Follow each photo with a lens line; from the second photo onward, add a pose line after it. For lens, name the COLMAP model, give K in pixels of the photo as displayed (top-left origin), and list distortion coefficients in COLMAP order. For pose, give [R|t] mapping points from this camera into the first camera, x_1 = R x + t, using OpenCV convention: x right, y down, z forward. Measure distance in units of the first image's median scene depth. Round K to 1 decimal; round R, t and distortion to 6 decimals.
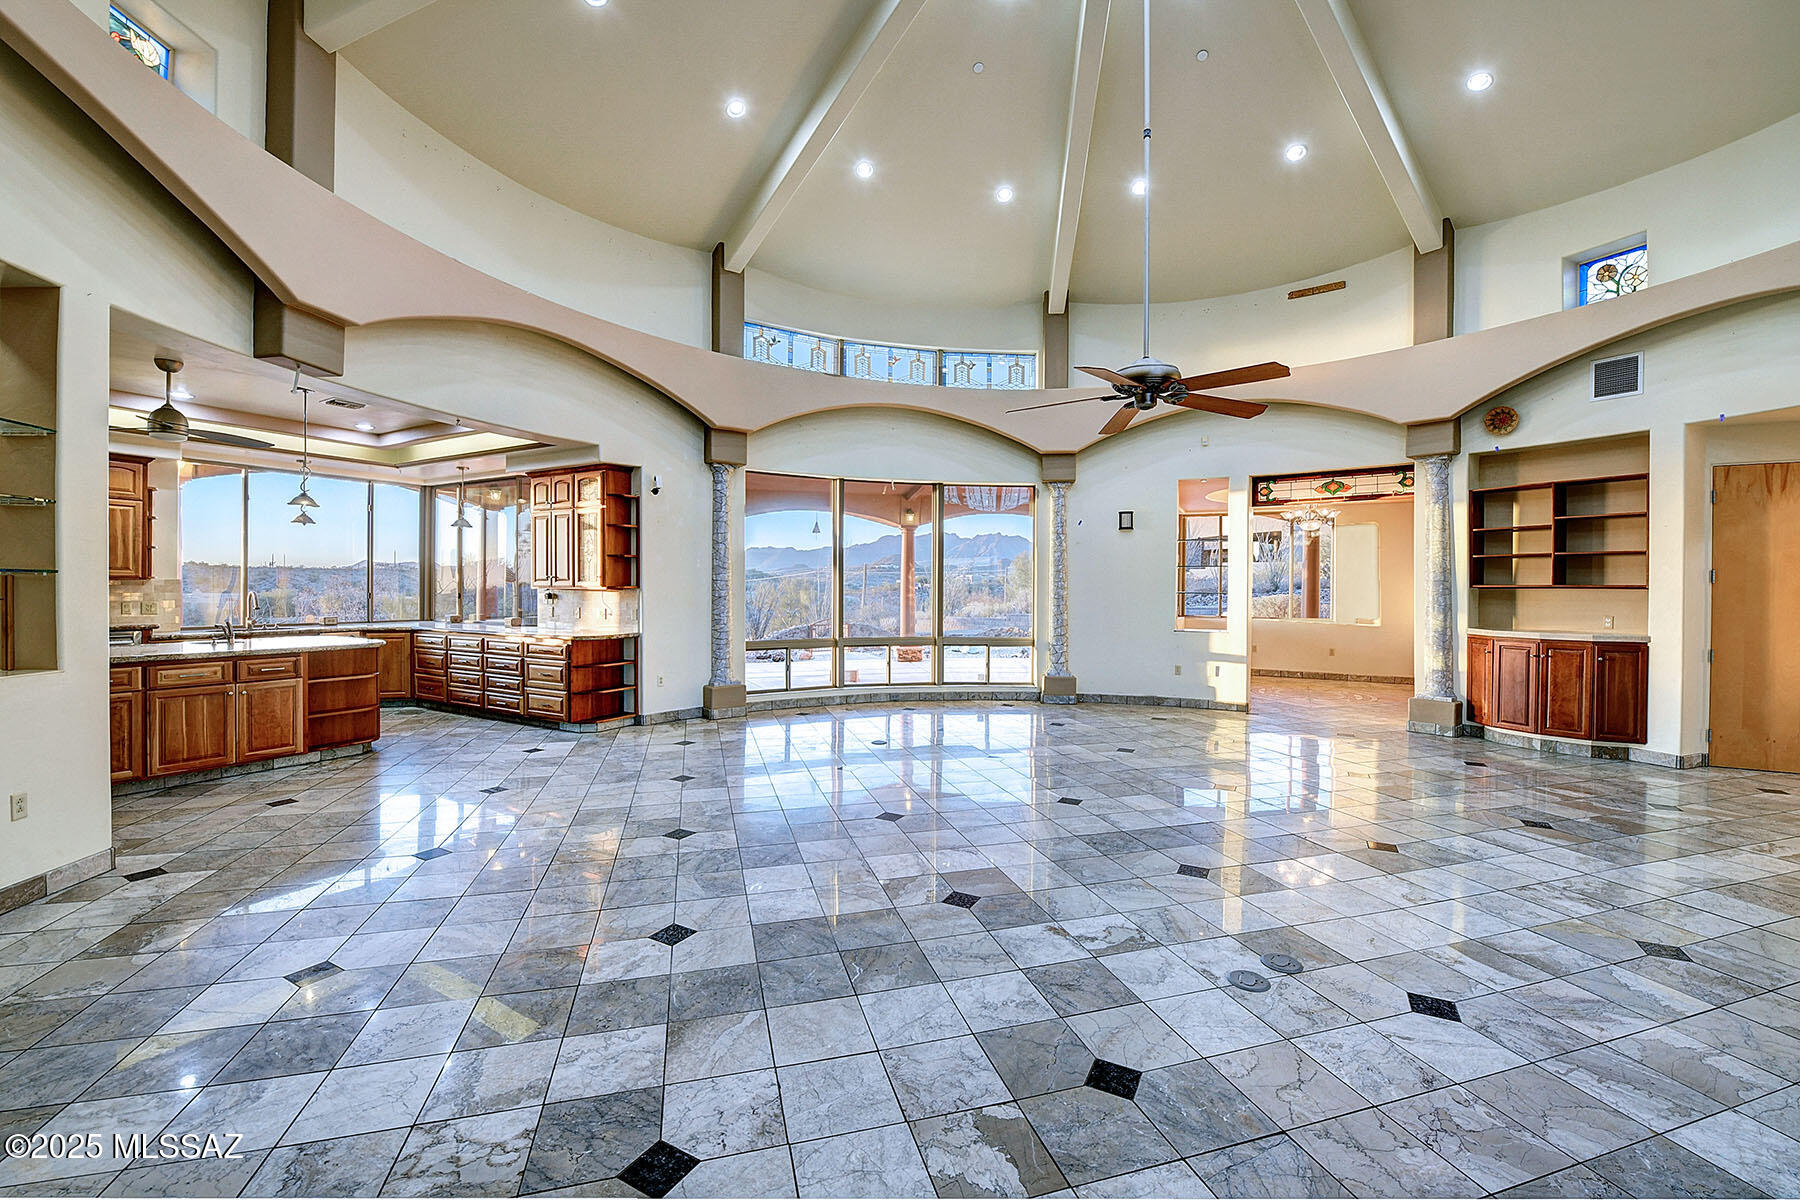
lens RADIAL K [[761.6, 0, 866.0], [0, 761.6, 557.1], [0, 0, 1]] dist [-0.000740, -0.013929]
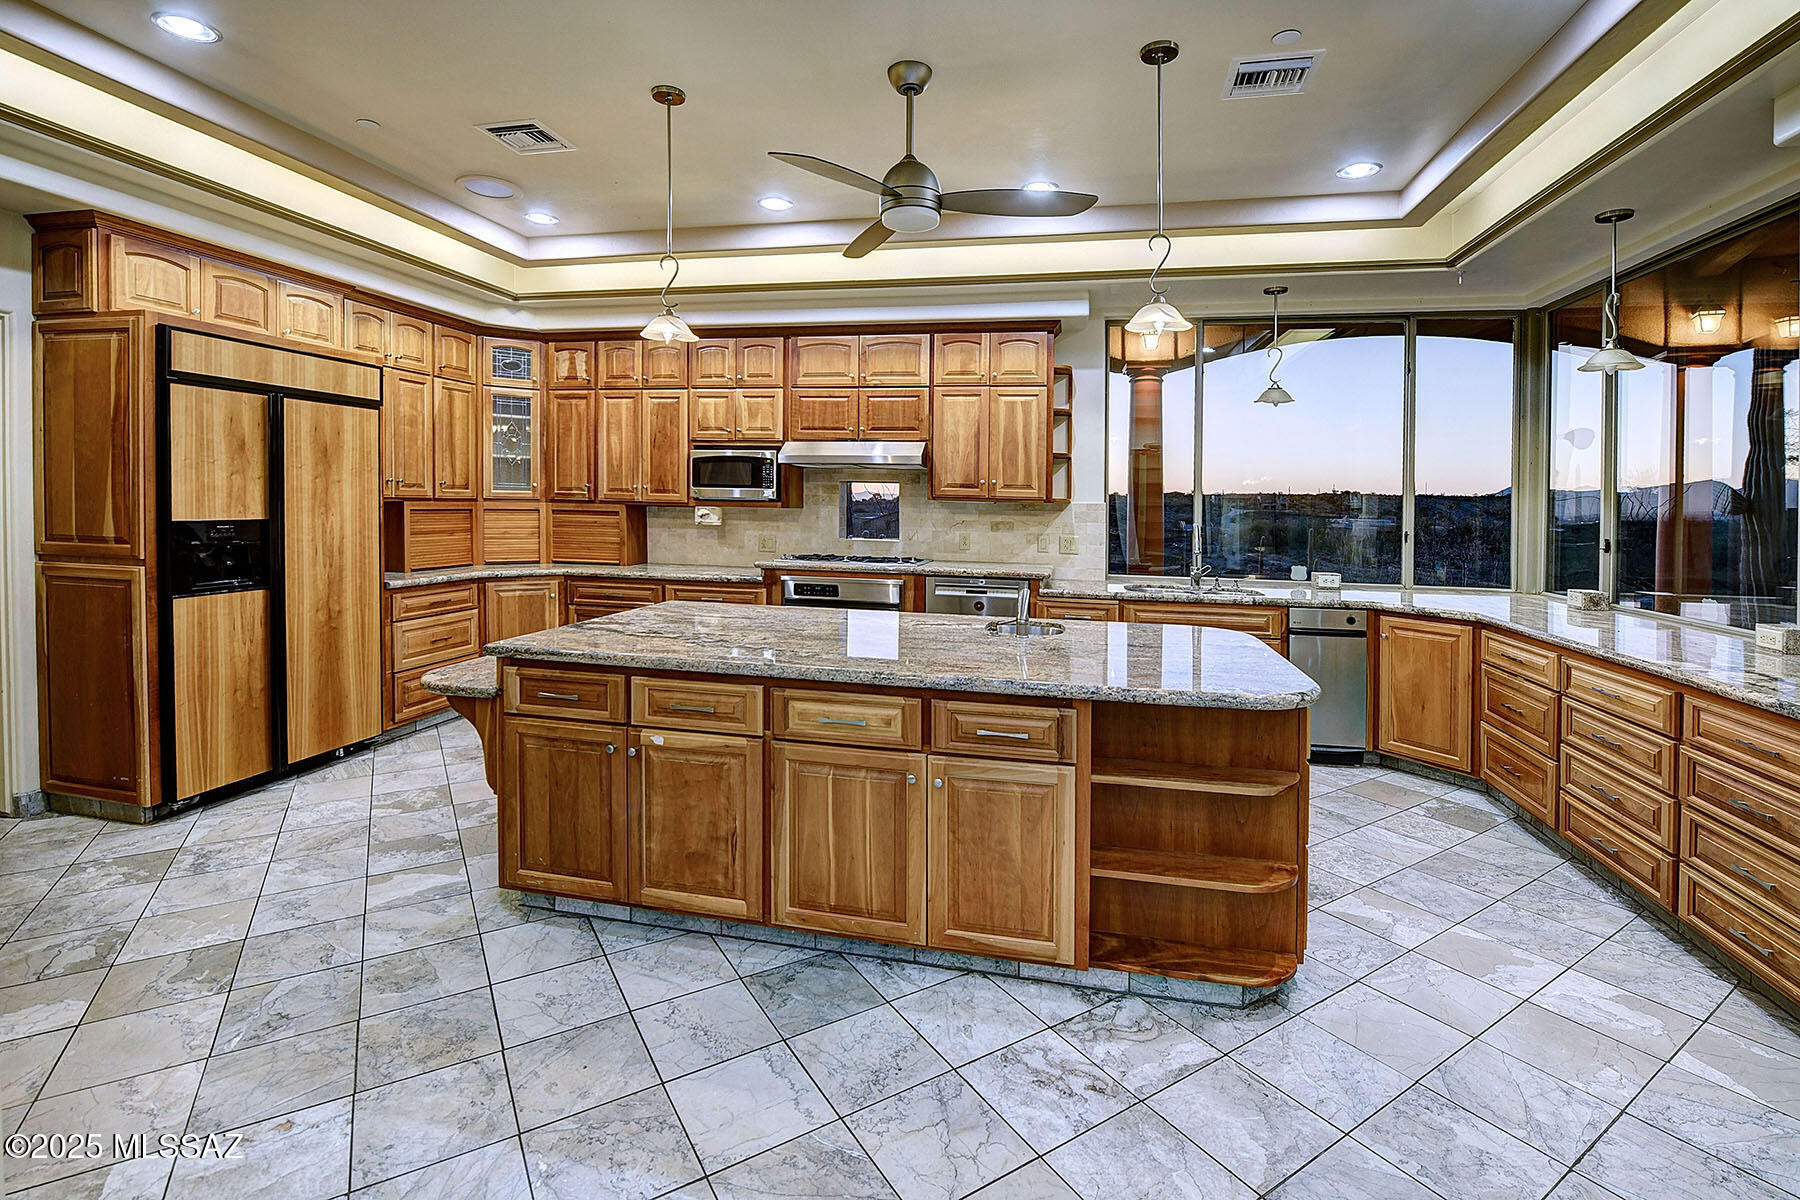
lens RADIAL K [[800.7, 0, 918.8], [0, 800.7, 518.9], [0, 0, 1]] dist [-0.012765, -0.000593]
pose [[0.333461, 0.021427, -0.942520, -0.527858], [0.018298, 0.999406, 0.029194, 0.033692], [0.942586, -0.026981, 0.332871, 1.049102]]
